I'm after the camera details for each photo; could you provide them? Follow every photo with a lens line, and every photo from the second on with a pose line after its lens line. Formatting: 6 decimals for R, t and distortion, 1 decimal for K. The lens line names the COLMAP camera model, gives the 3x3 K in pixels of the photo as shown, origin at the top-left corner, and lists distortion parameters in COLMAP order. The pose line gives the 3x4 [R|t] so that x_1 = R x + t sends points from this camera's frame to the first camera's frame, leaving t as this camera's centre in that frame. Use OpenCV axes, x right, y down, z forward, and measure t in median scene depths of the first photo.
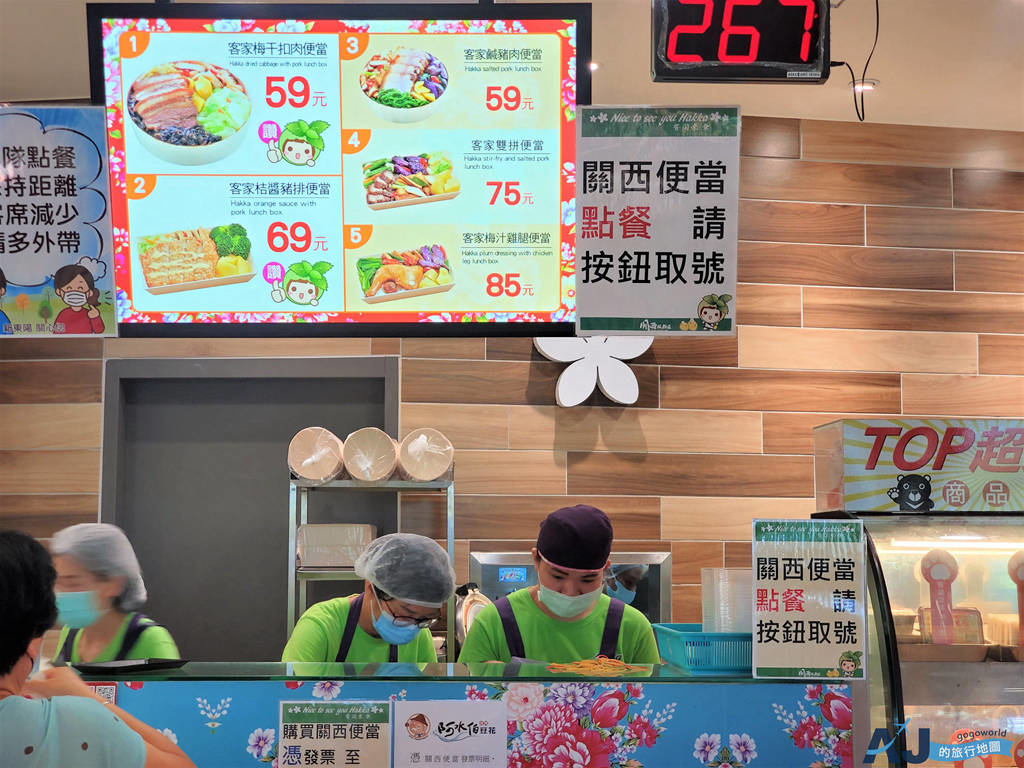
lens RADIAL K [[1536.2, 0, 512.0], [0, 1536.2, 384.0], [0, 0, 1]] dist [0.033568, 0.075164]
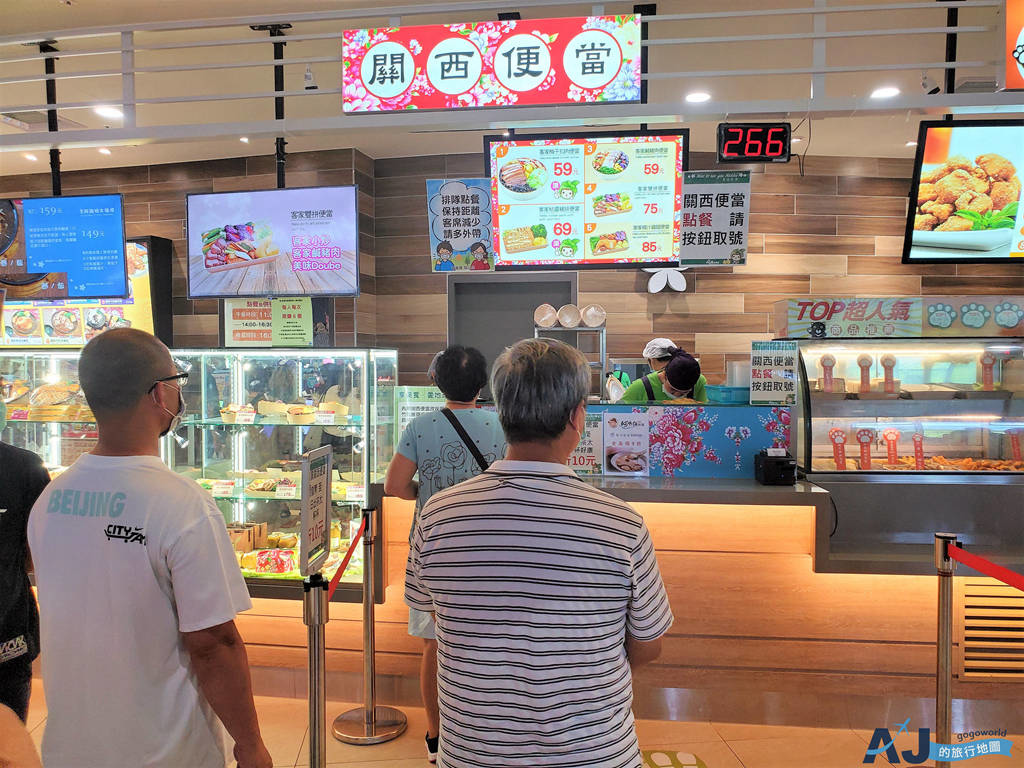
lens RADIAL K [[803.3, 0, 512.0], [0, 803.3, 384.0], [0, 0, 1]] dist [0.161997, -0.633785]
pose [[0.995473, -0.001316, -0.095035, -0.102479], [0.013870, 0.991211, 0.131561, -0.020144], [0.094026, -0.132284, 0.986742, -0.328025]]
